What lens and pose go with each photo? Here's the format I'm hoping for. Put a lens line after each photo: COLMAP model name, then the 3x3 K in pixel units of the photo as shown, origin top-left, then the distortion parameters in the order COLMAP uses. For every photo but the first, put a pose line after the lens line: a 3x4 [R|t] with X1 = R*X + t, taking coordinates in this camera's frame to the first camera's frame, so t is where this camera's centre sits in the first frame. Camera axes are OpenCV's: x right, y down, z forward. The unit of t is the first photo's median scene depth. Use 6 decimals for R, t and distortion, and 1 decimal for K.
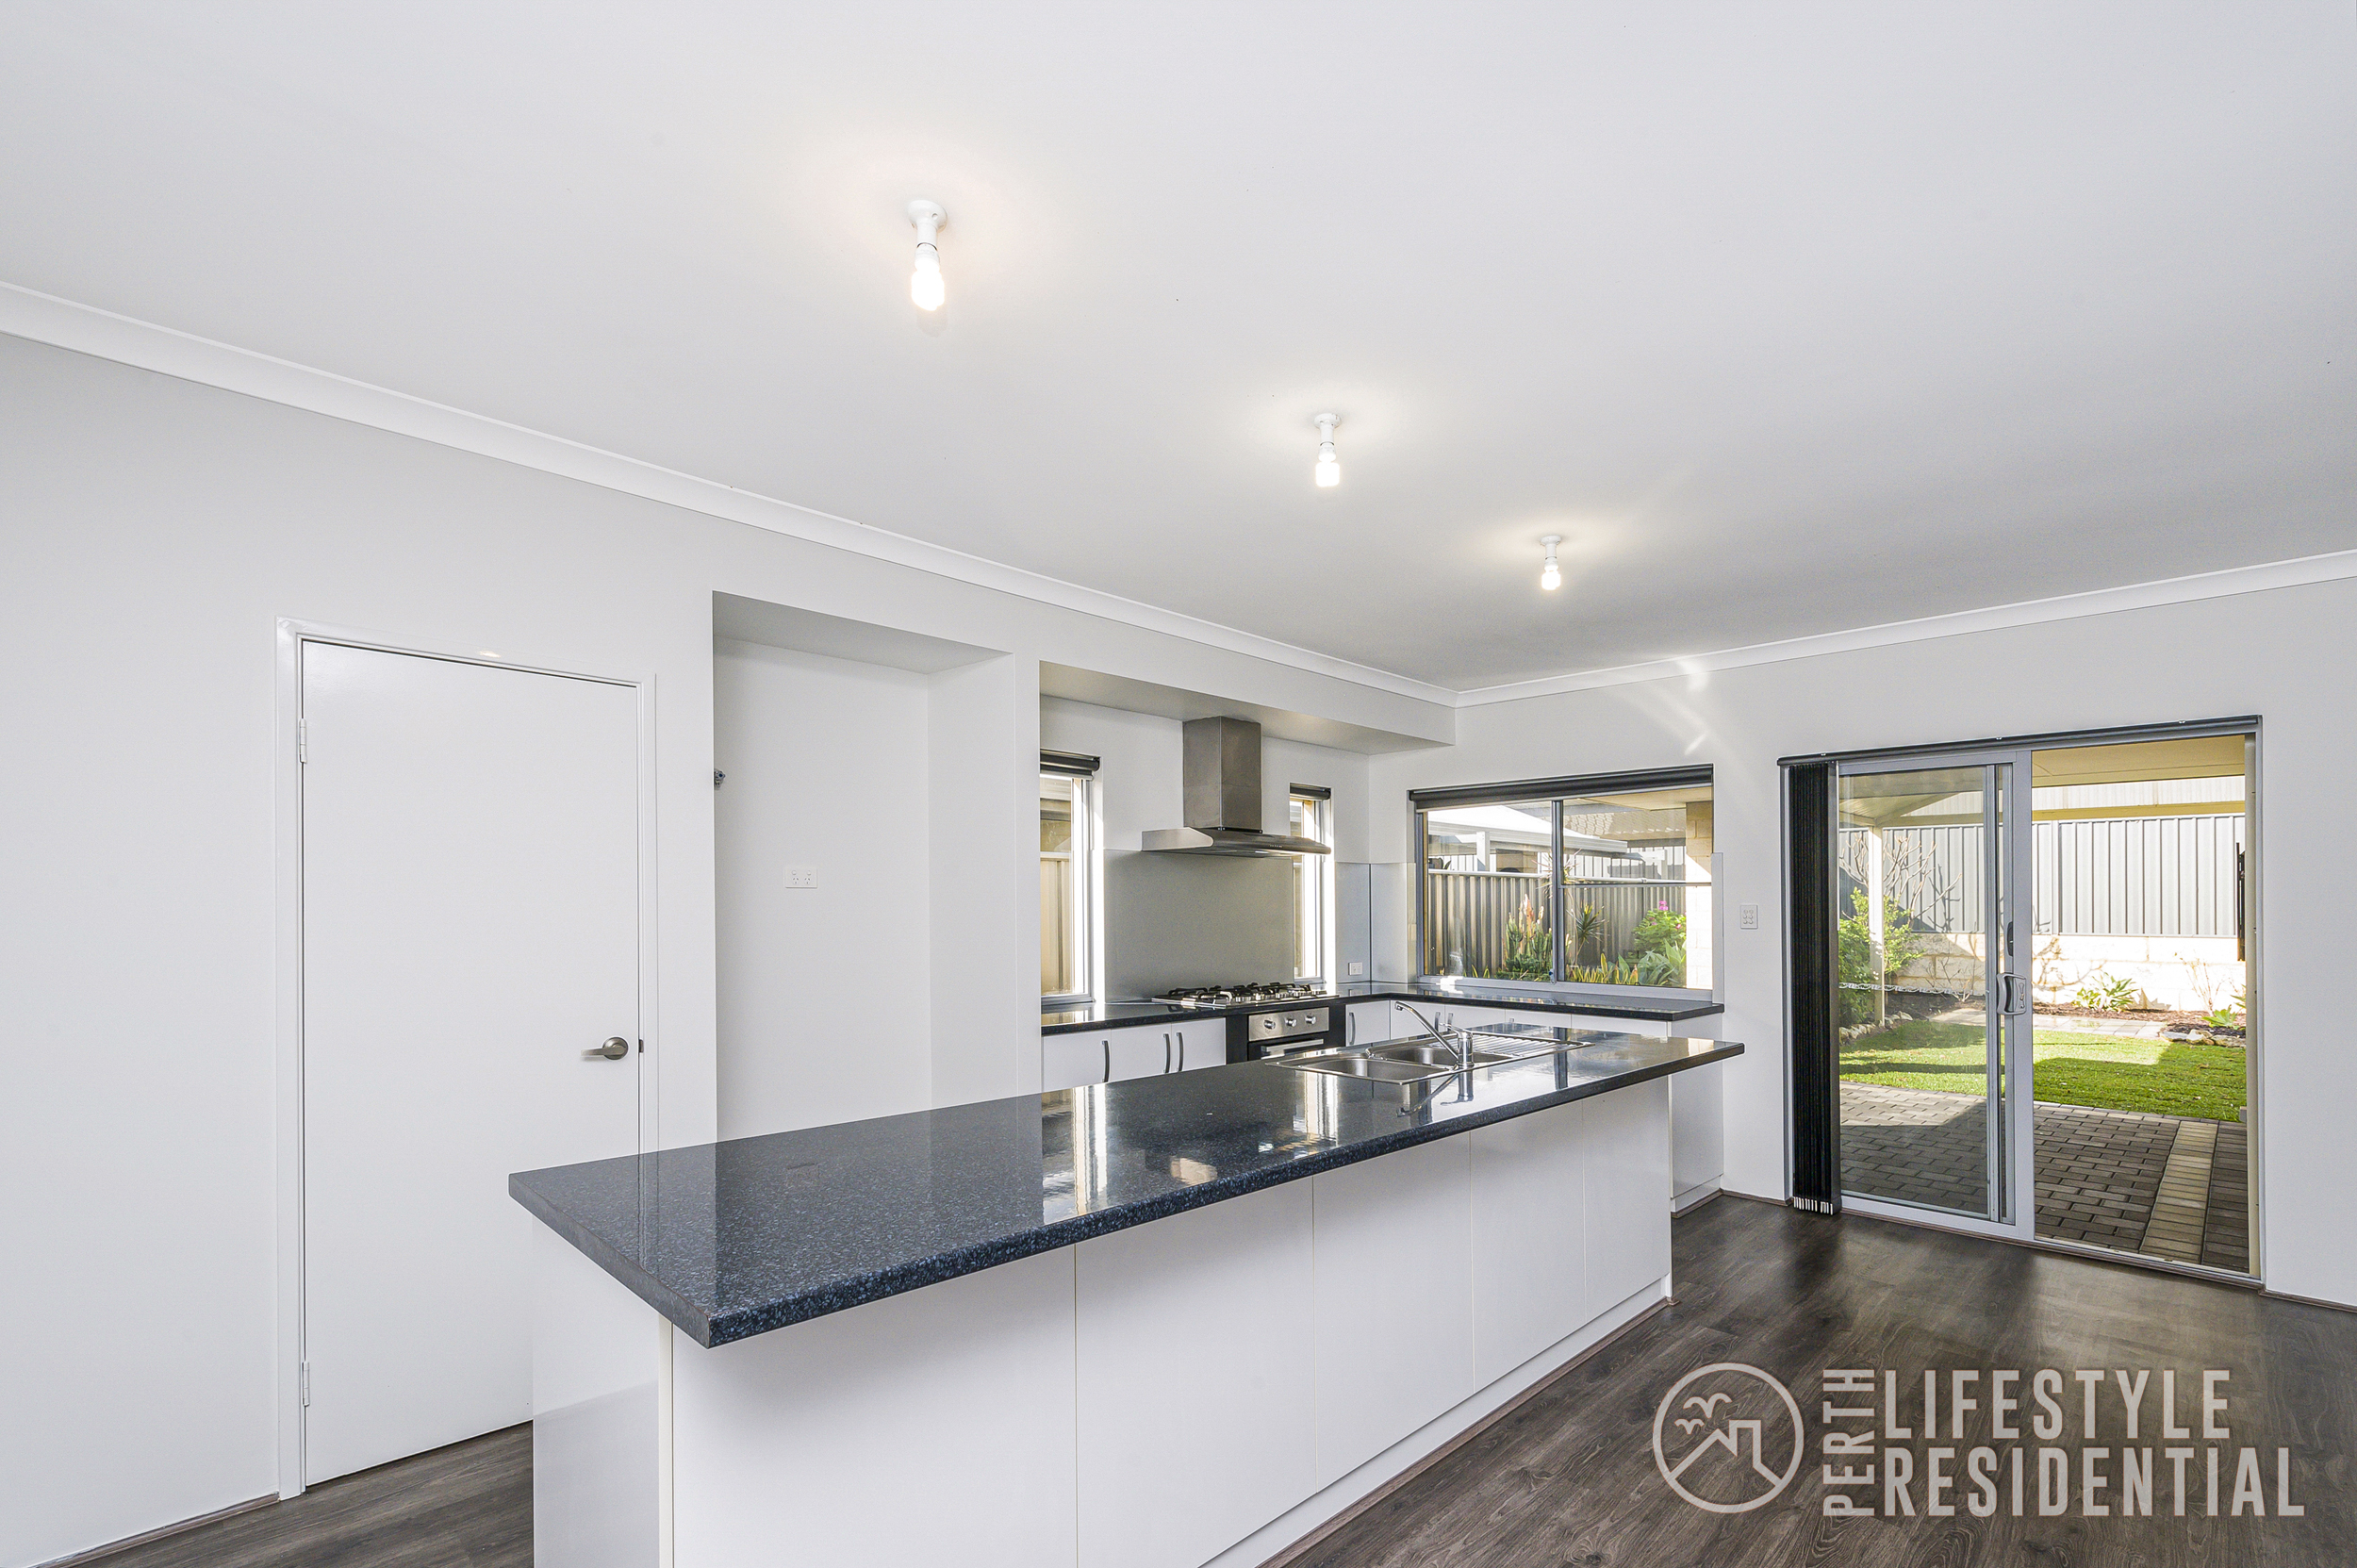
lens RADIAL K [[1021.4, 0, 1145.6], [0, 1021.4, 905.4], [0, 0, 1]] dist [0.003421, -0.000781]
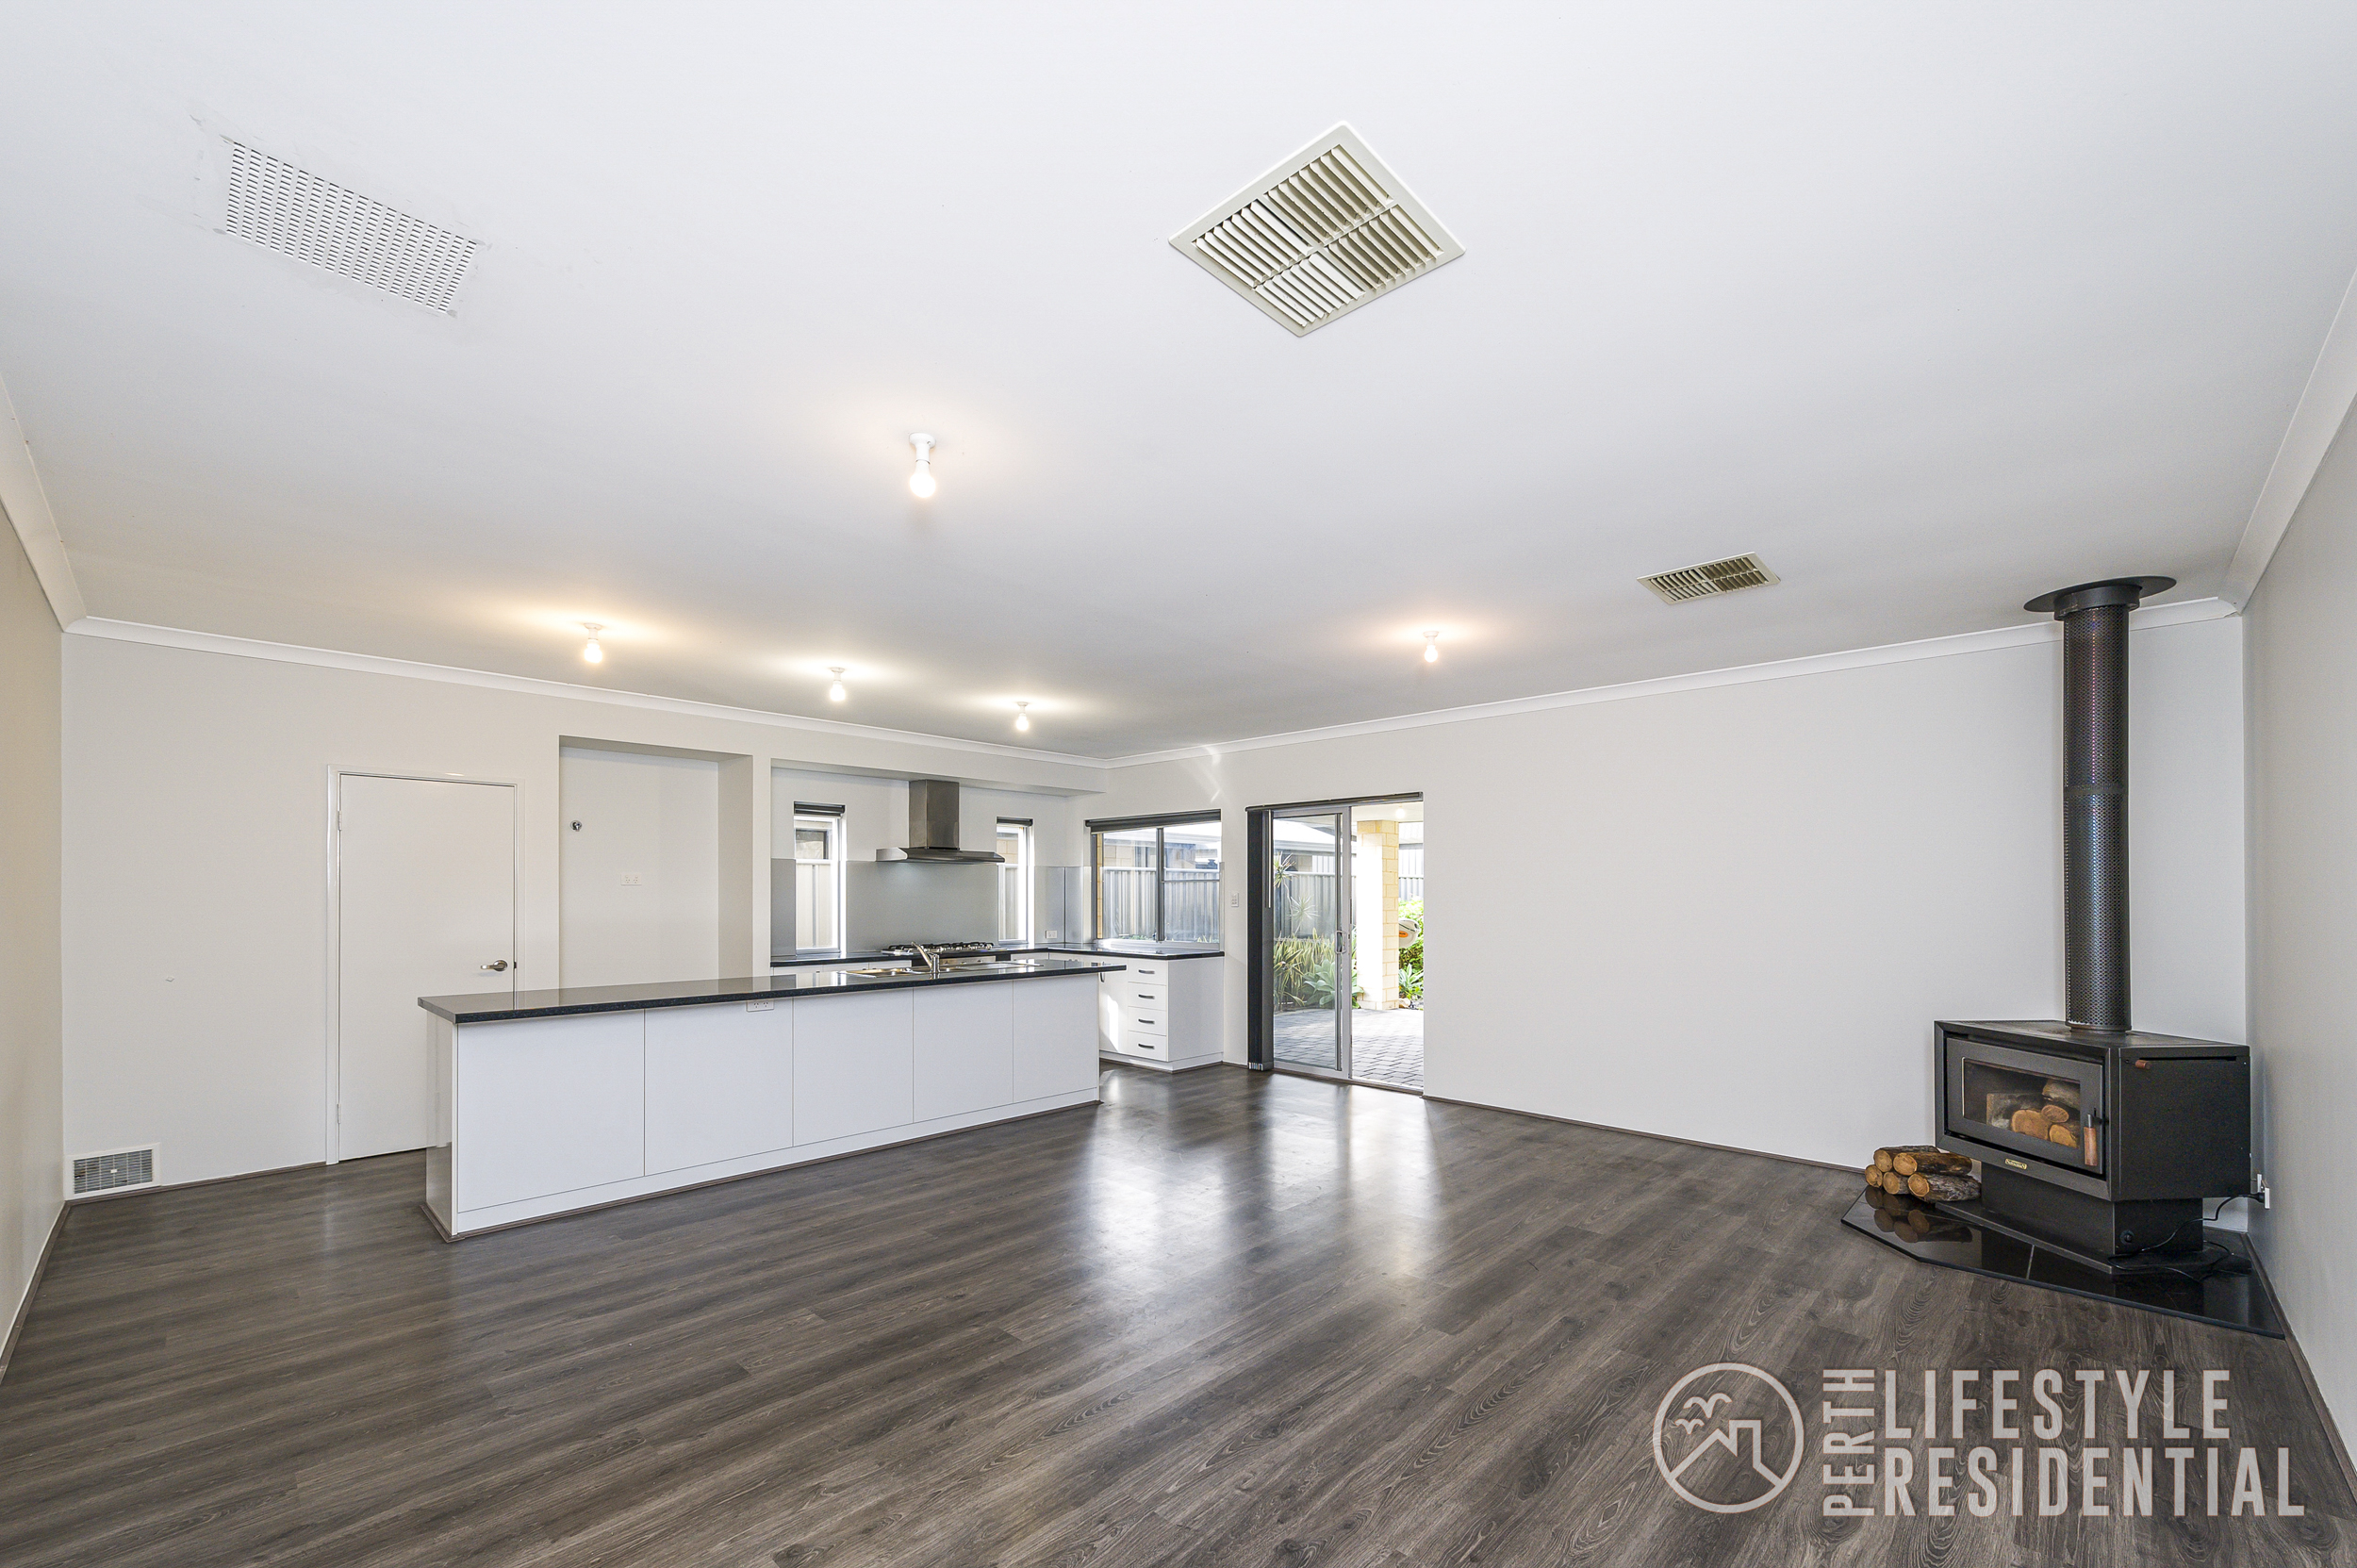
lens RADIAL K [[947.1, 0, 1226.5], [0, 947.1, 907.4], [0, 0, 1]] dist [0.015090, -0.001099]
pose [[0.998969, -0.002497, 0.045340, 0.480879], [0.001765, 0.999867, 0.016189, -0.002329], [-0.045374, -0.016093, 0.998840, -0.551137]]
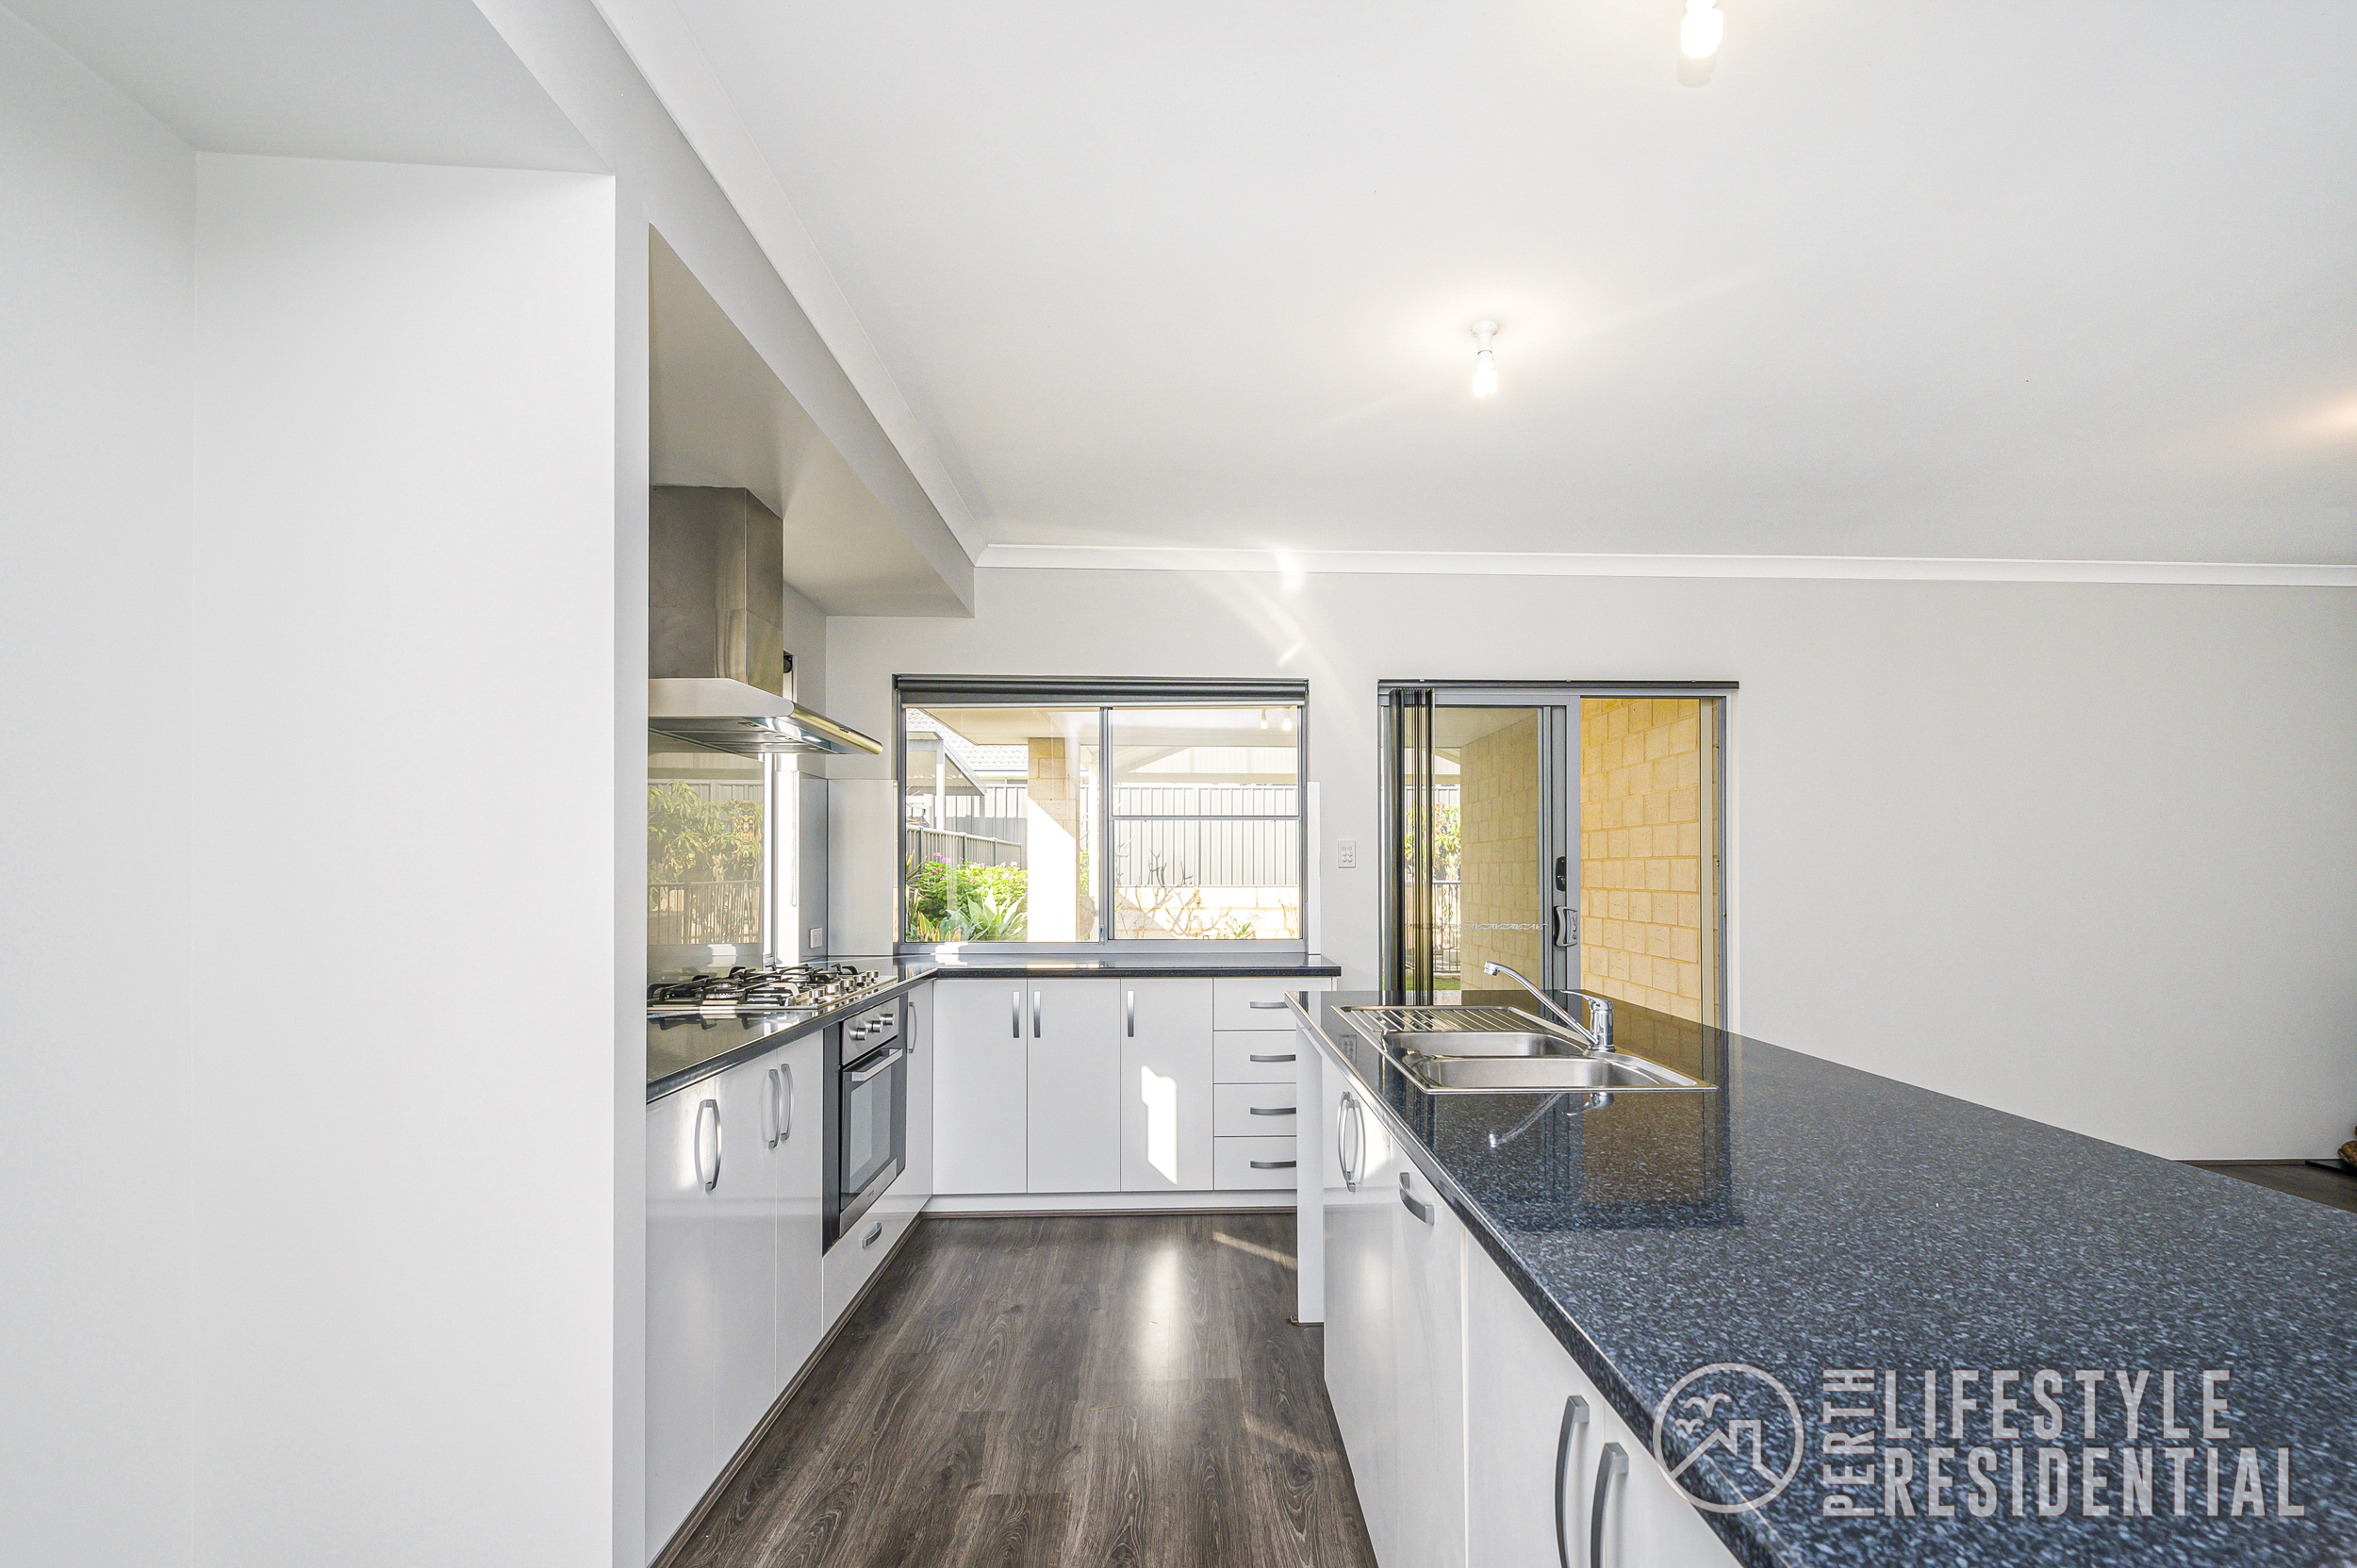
lens RADIAL K [[1178.3, 0, 1242.1], [0, 1178.3, 852.6], [0, 0, 1]] dist [0.013557, -0.001175]
pose [[0.650232, 0.009891, 0.759671, -0.238219], [-0.002164, 0.999935, -0.011167, 0.020058], [-0.759732, 0.005617, 0.650212, 0.381756]]
